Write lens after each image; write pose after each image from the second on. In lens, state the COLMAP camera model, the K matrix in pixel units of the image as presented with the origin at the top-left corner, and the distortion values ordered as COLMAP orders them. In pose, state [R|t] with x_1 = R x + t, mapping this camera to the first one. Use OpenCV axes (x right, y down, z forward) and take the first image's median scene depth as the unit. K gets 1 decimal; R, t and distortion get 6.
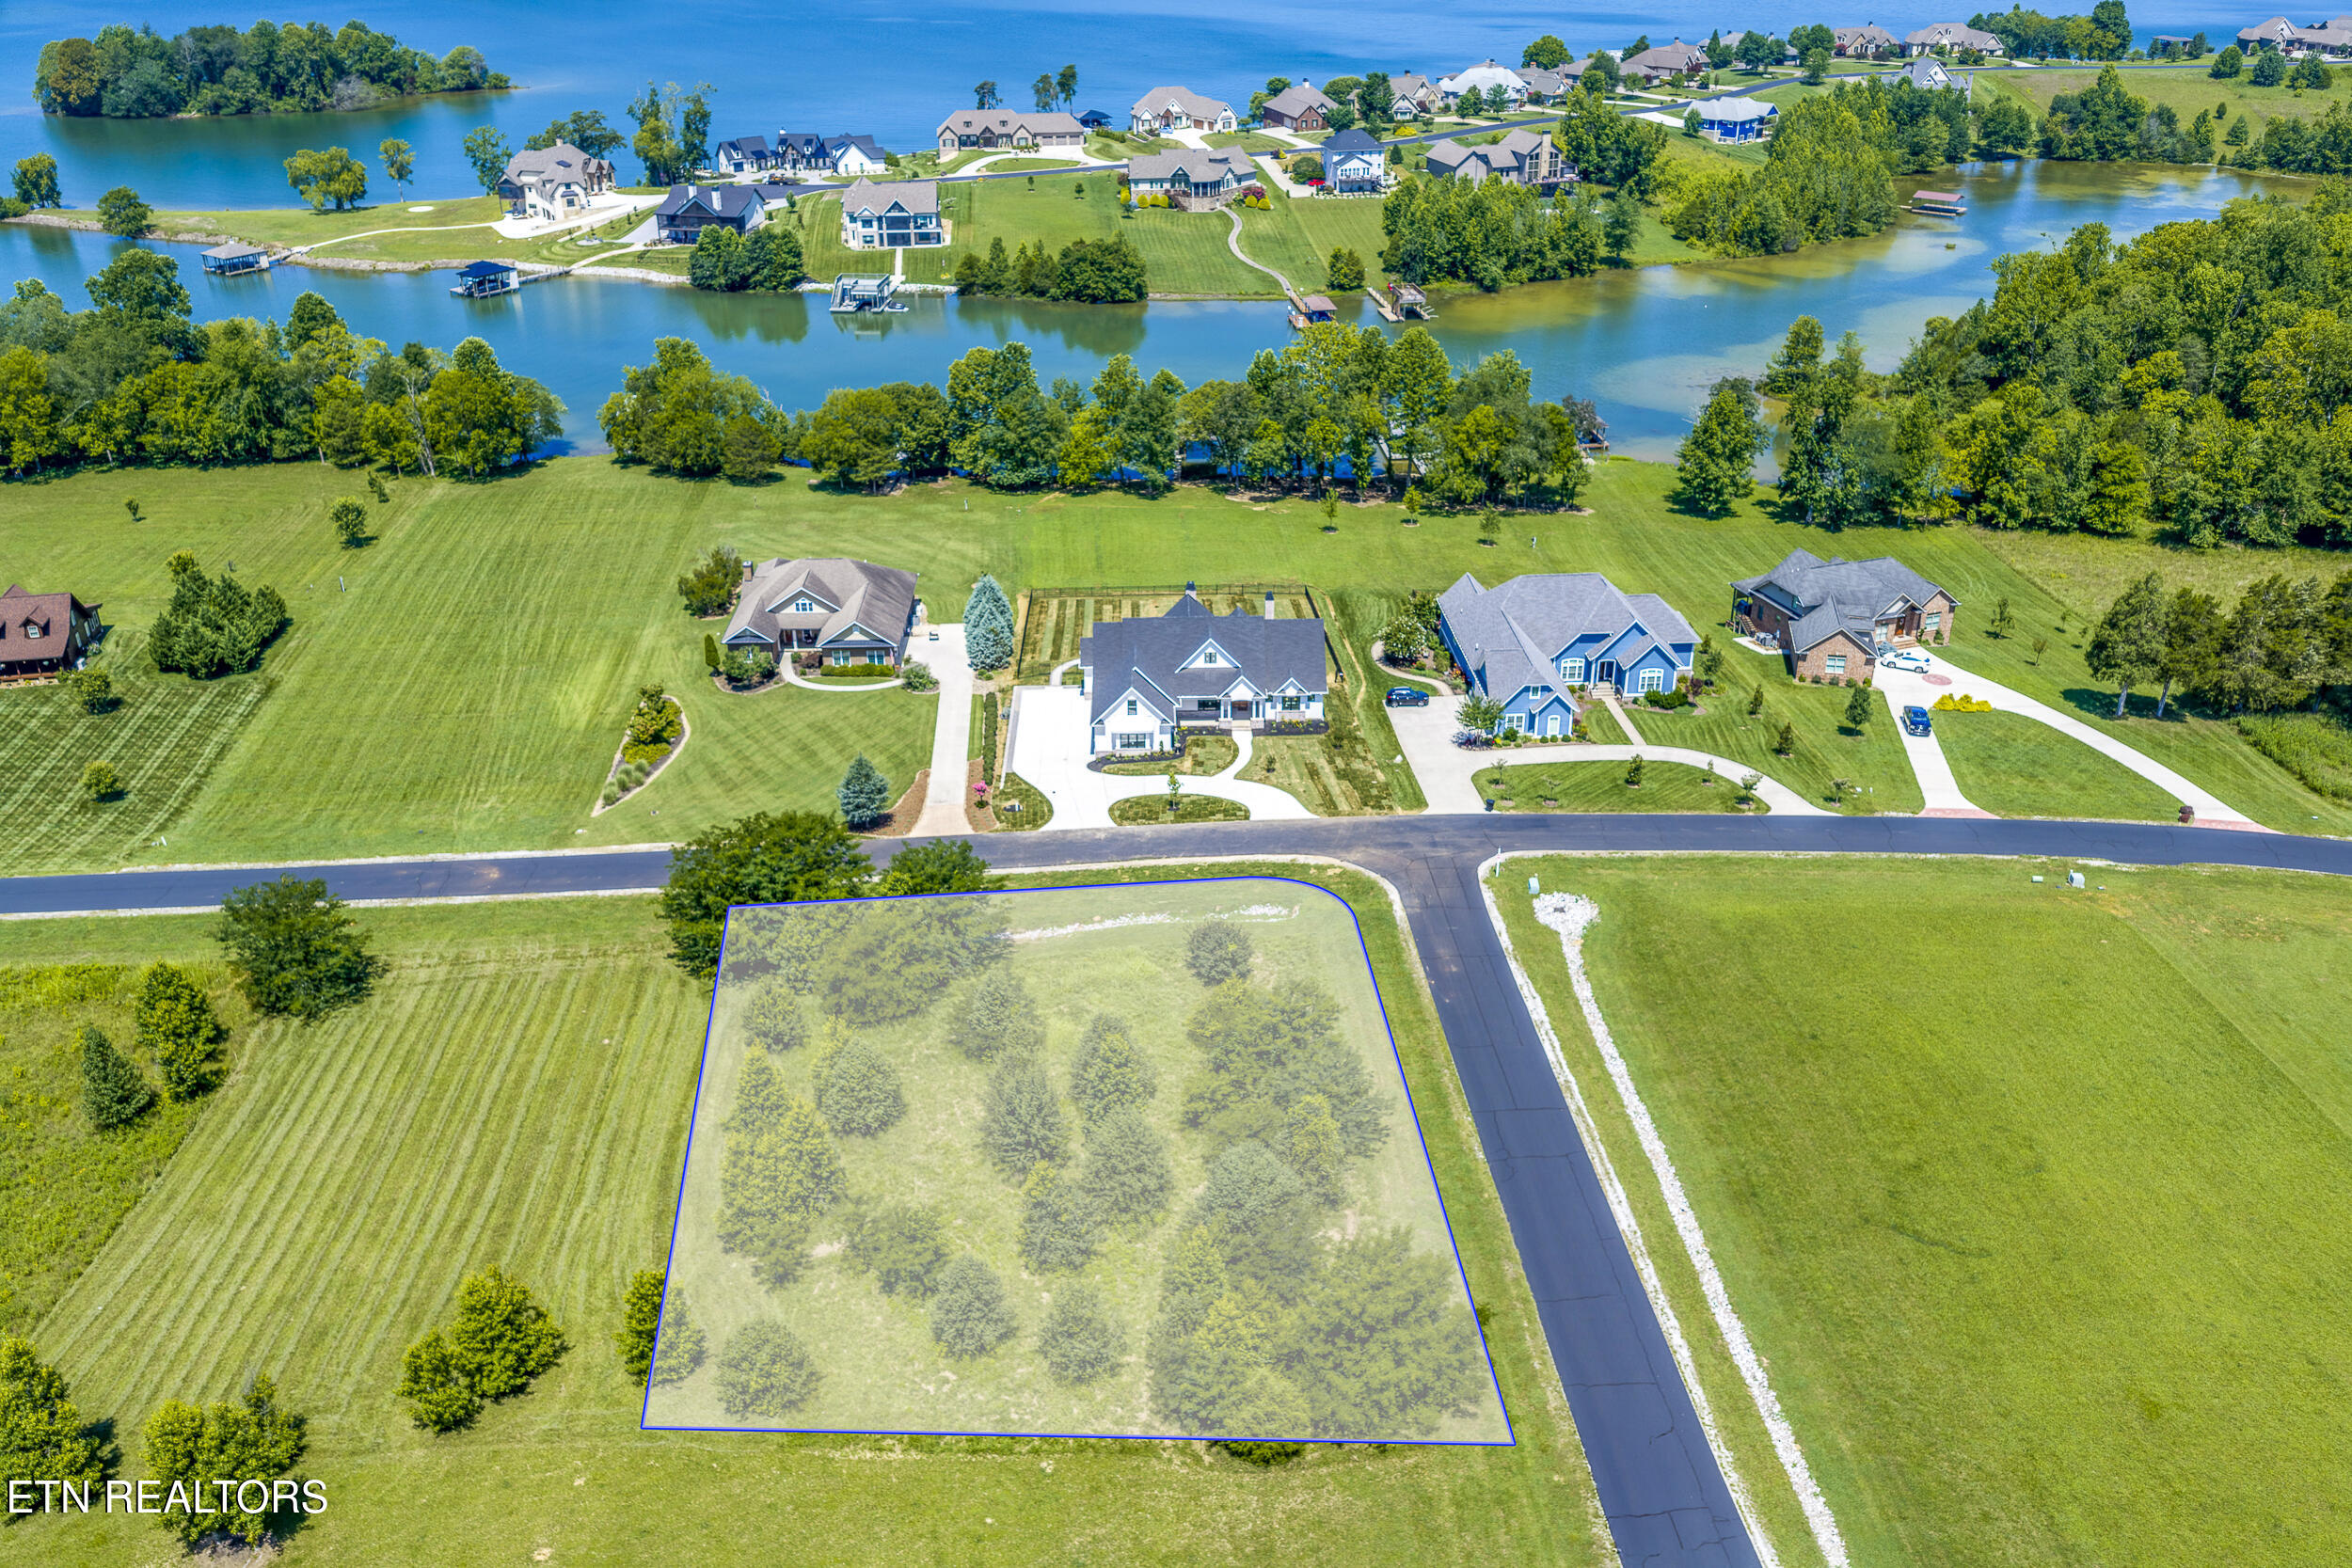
lens RADIAL K [[1948.7, 0, 1180.6], [0, 1948.7, 785.9], [0, 0, 1]] dist [0.022400, -0.034535]
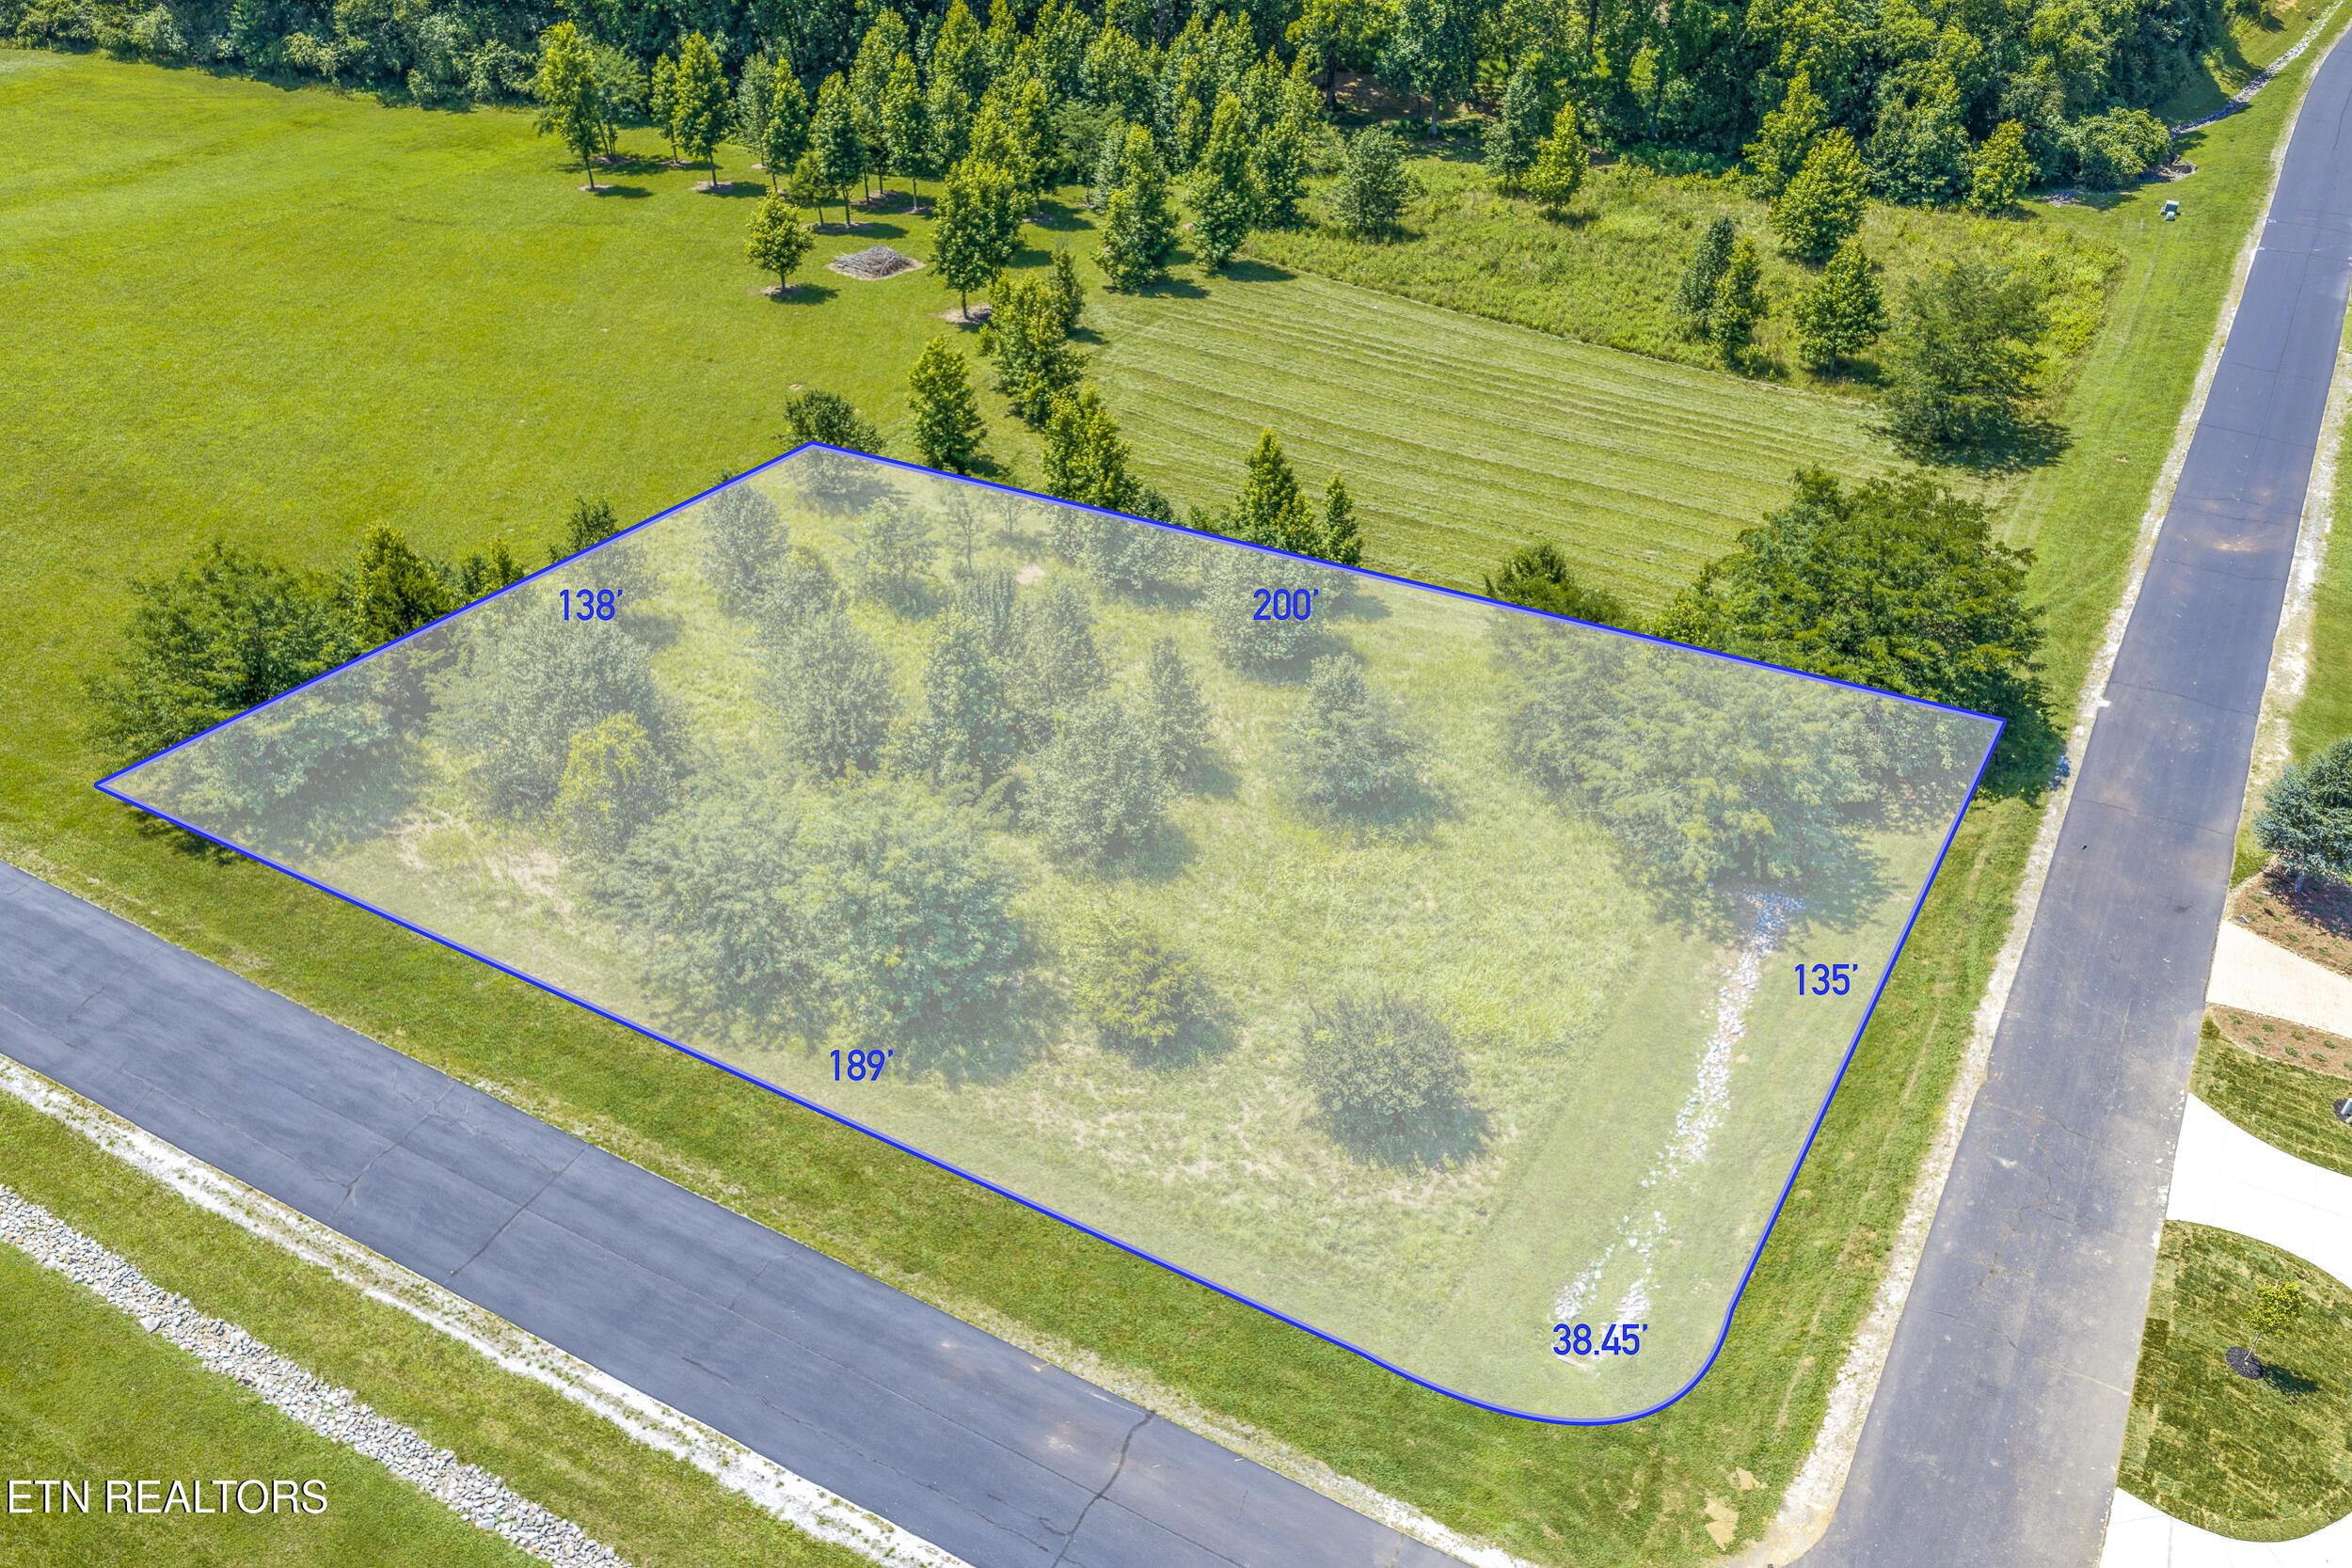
lens RADIAL K [[1948.7, 0, 1178.9], [0, 1948.7, 780.0], [0, 0, 1]] dist [0.022400, -0.034535]
pose [[-0.508499, 0.512956, -0.691596, 0.229253], [-0.381525, 0.585820, 0.715020, -0.183970], [0.771924, 0.627448, -0.102183, 0.691755]]
